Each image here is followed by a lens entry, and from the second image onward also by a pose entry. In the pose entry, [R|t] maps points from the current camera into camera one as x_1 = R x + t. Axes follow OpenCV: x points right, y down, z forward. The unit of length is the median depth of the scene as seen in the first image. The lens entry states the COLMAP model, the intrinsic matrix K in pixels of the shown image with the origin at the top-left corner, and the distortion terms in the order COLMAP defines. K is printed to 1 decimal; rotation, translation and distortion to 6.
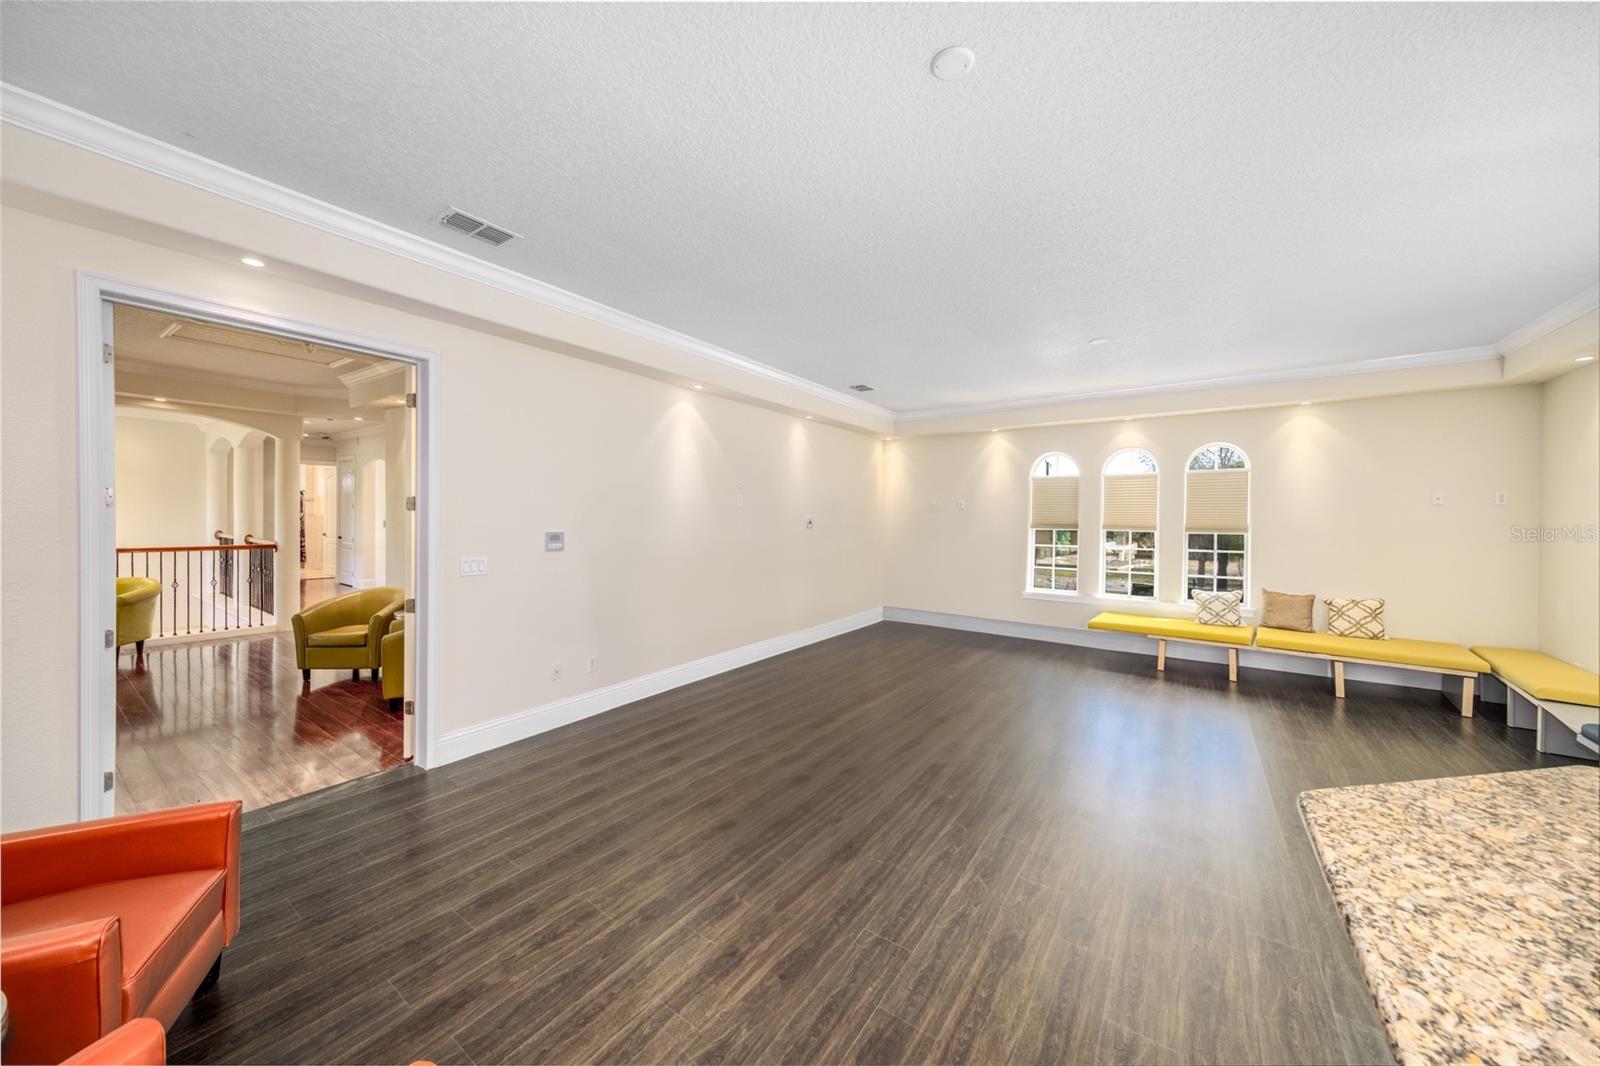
lens RADIAL K [[565.3, 0, 800.6], [0, 565.3, 514.8], [0, 0, 1]] dist [0.007728, -0.000020]
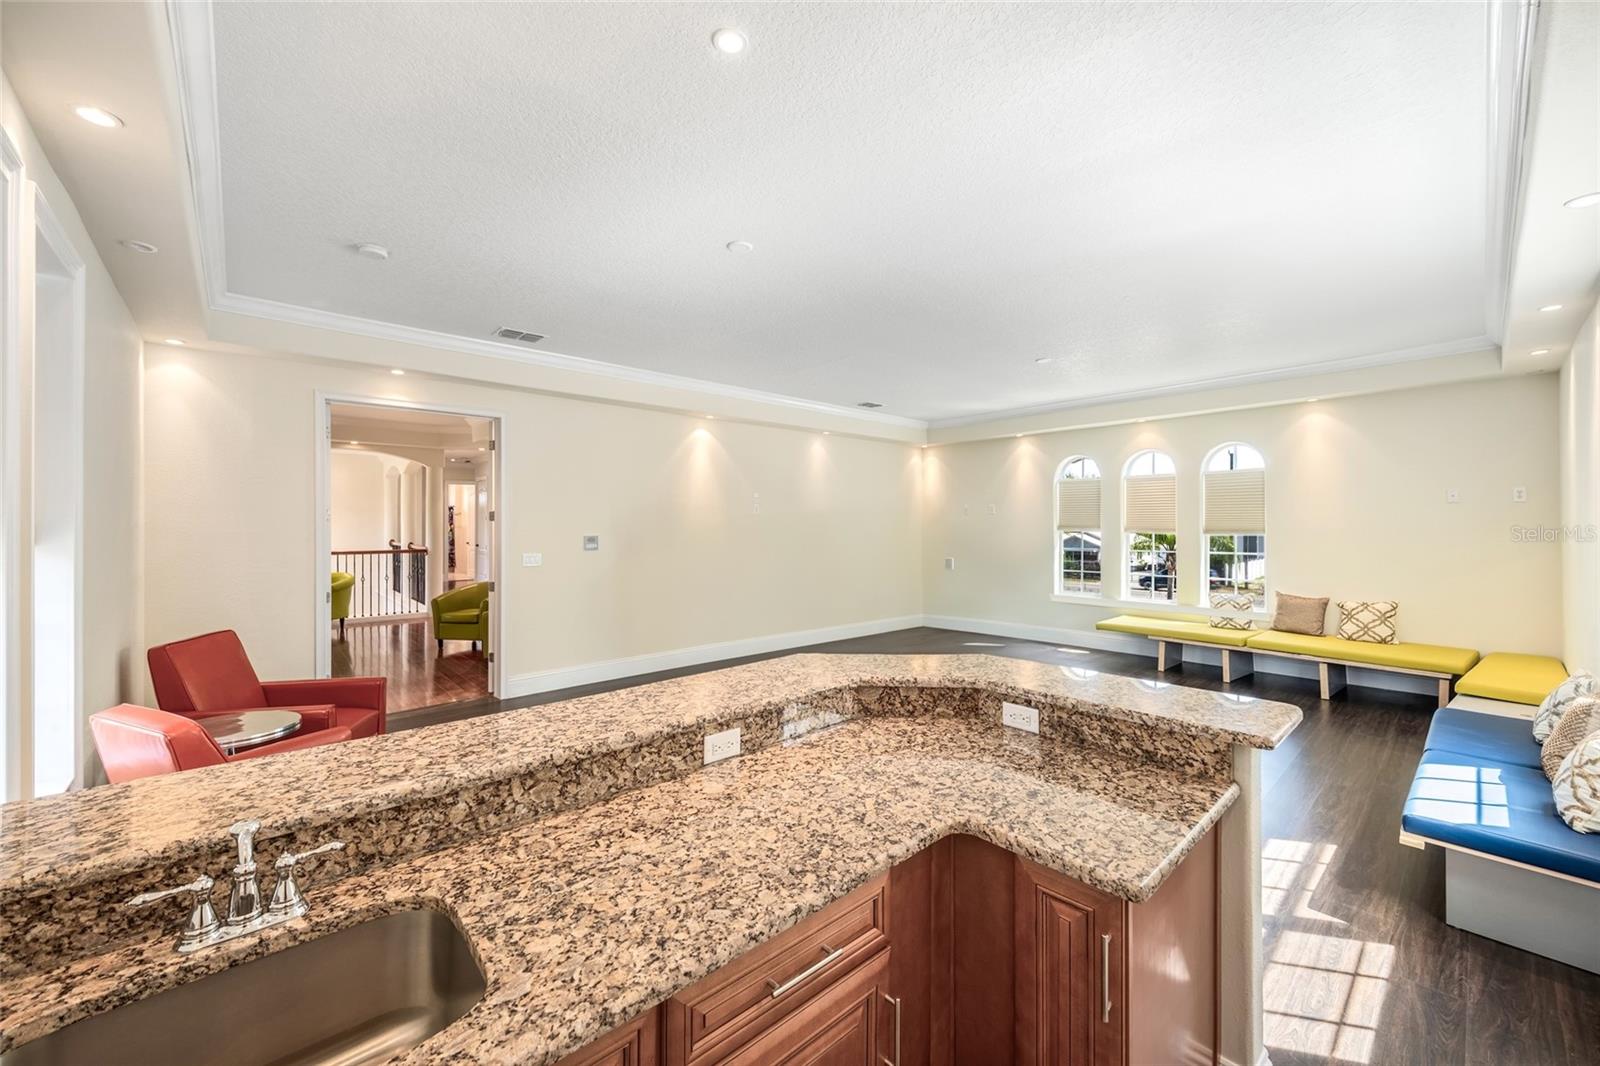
lens RADIAL K [[625.1, 0, 799.4], [0, 625.1, 512.4], [0, 0, 1]] dist [0.000587, 0.000007]
pose [[0.974461, -0.014851, -0.224064, 0.243320], [0.011115, 0.999778, -0.017923, 0.004678], [0.224281, 0.014975, 0.974410, -0.211724]]
